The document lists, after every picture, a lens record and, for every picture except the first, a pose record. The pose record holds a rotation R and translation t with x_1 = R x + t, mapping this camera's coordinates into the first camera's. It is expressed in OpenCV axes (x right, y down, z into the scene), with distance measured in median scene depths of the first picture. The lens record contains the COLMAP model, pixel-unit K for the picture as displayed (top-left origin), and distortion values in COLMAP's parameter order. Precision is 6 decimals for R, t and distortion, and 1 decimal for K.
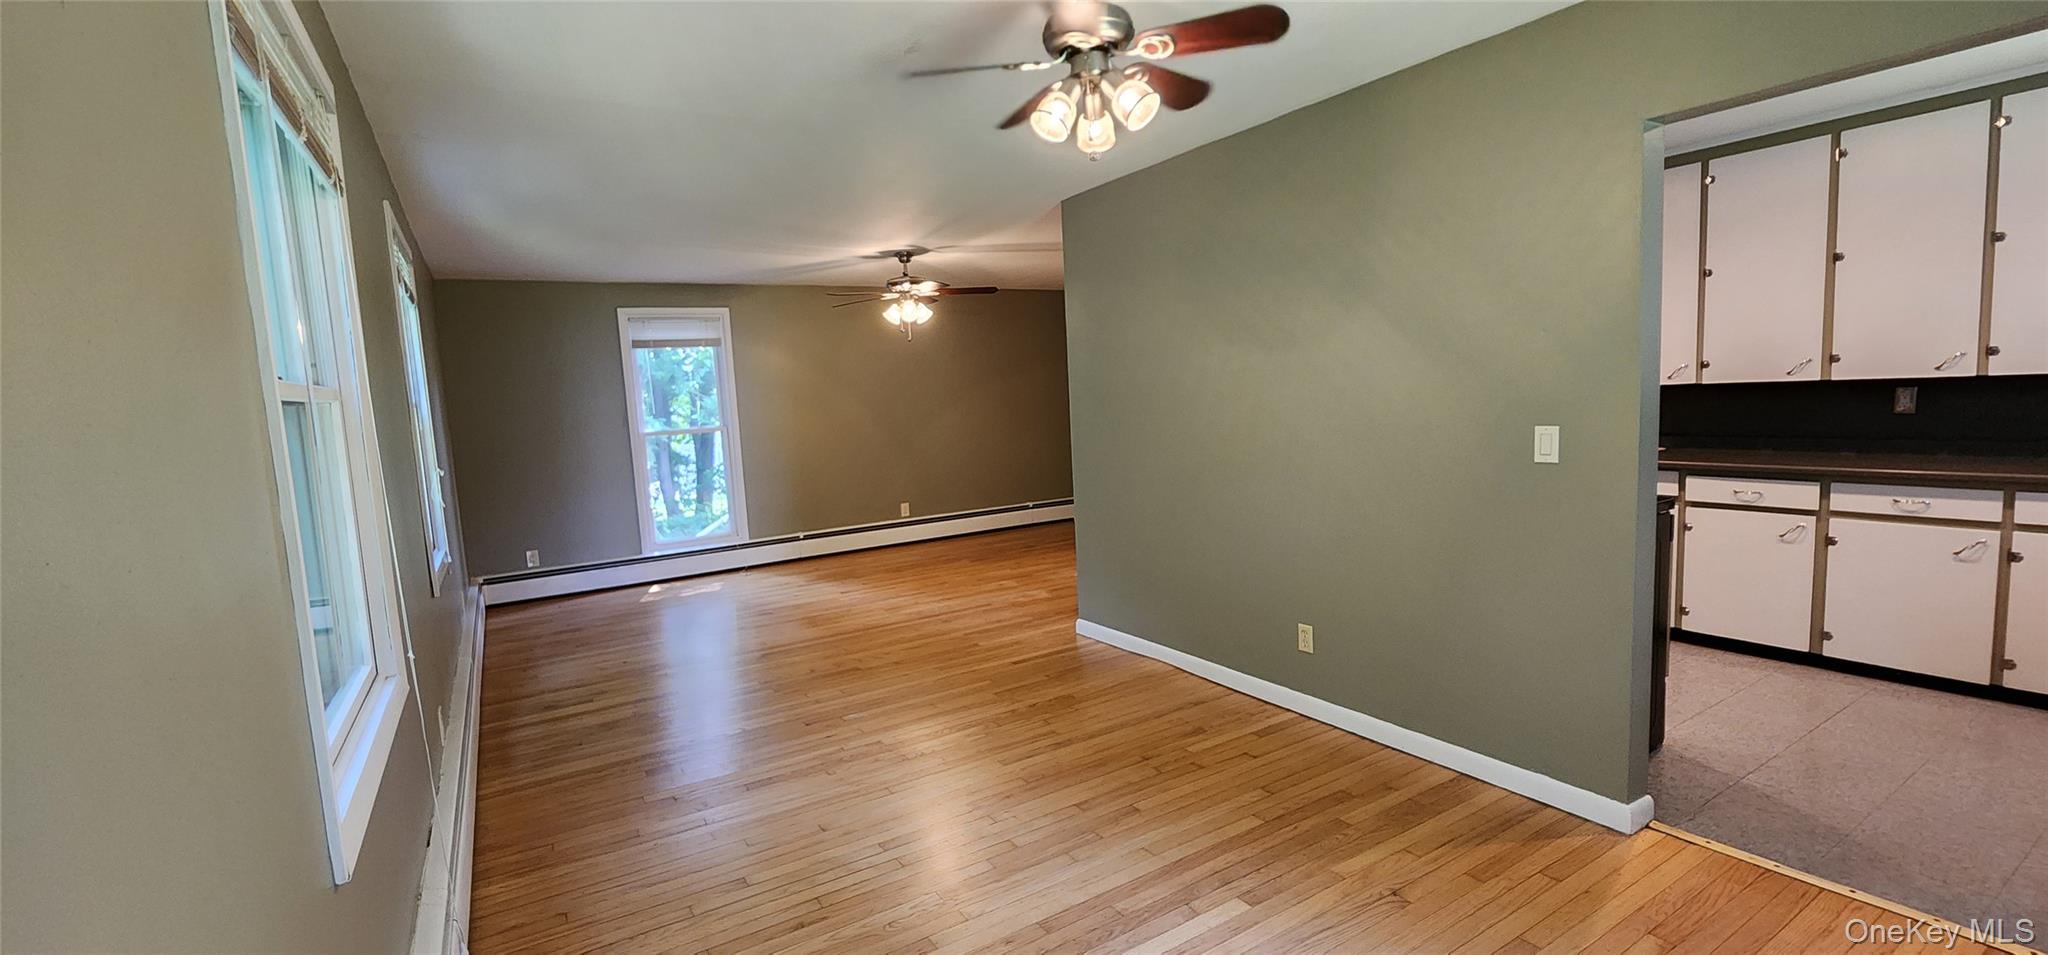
lens RADIAL K [[845.9, 0, 1002.5], [0, 845.9, 477.7], [0, 0, 1]] dist [0.002246, 0.000175]
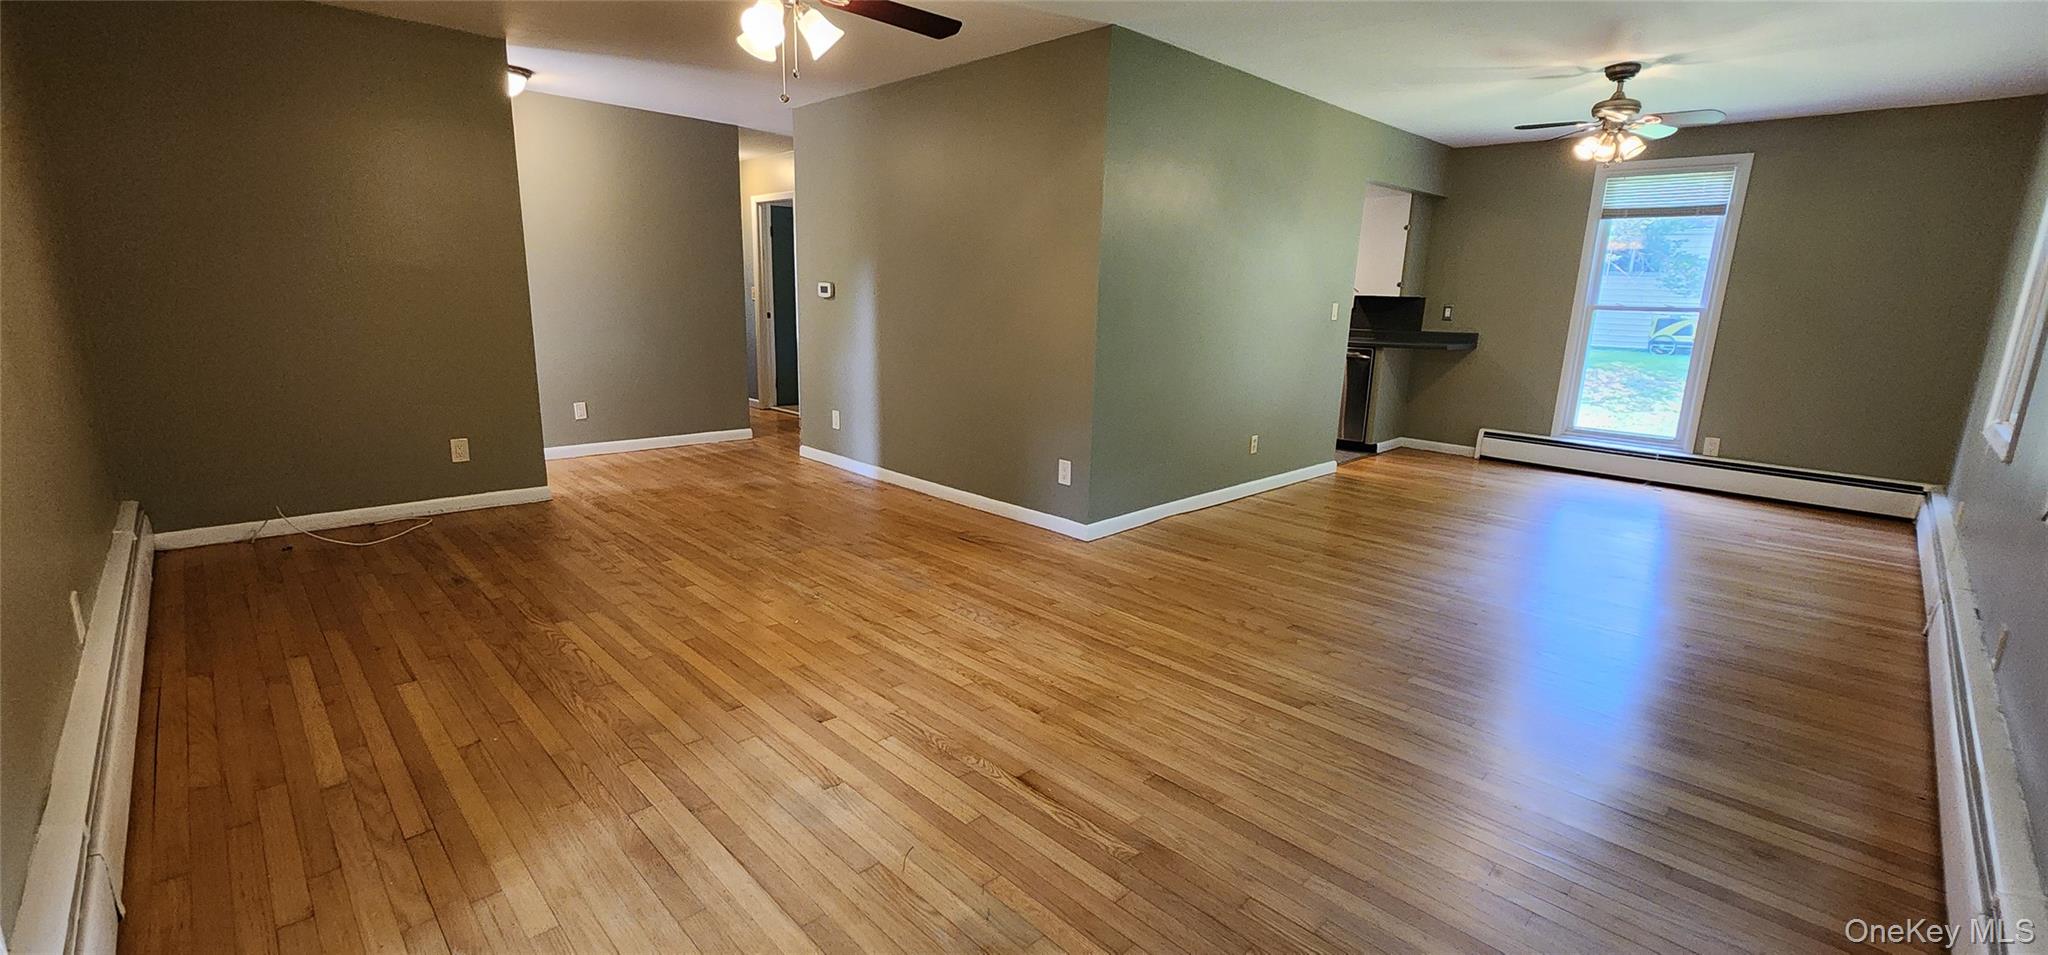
lens RADIAL K [[845.9, 0, 1002.5], [0, 845.9, 477.7], [0, 0, 1]] dist [0.002246, 0.000175]
pose [[-0.219151, -0.165580, 0.961538, -0.796610], [0.084762, 0.978538, 0.187826, -0.059980], [-0.972002, 0.122665, -0.200413, 1.368234]]
